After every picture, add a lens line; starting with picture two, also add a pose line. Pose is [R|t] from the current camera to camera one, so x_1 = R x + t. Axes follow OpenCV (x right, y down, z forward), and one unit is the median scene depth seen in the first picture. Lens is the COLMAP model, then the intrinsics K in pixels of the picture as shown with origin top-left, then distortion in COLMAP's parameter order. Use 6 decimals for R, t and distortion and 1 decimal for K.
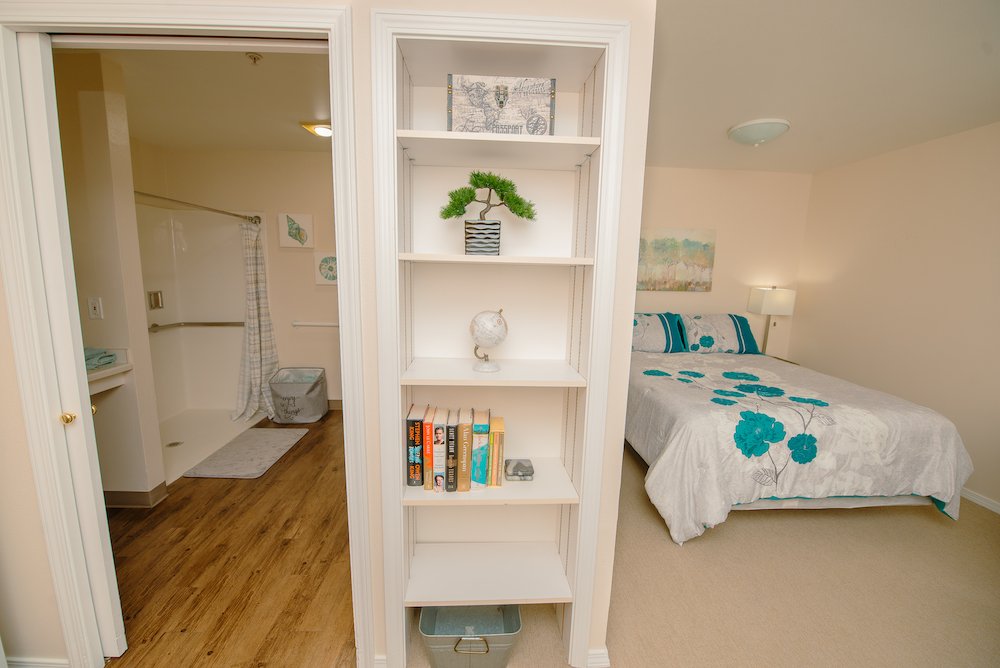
lens RADIAL K [[400.9, 0, 493.6], [0, 400.9, 335.8], [0, 0, 1]] dist [-0.016230, -0.000066]
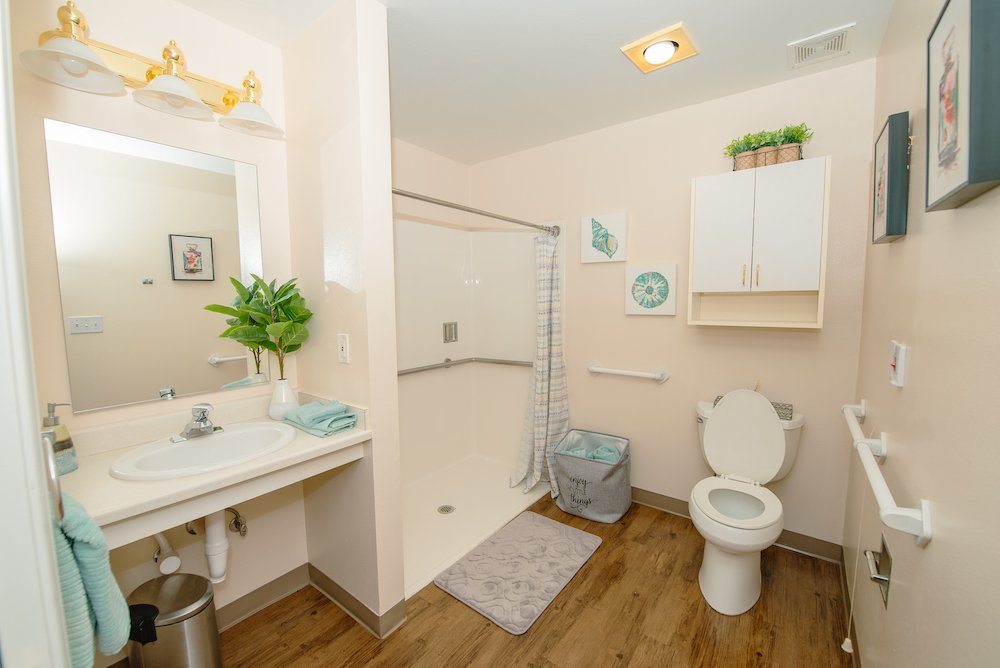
lens RADIAL K [[400.9, 0, 493.6], [0, 400.9, 335.8], [0, 0, 1]] dist [-0.016230, -0.000066]
pose [[0.763830, 0.029470, -0.644745, -0.184642], [-0.075289, 0.996205, -0.043661, -0.047768], [0.641011, 0.081892, 0.763150, 0.355932]]
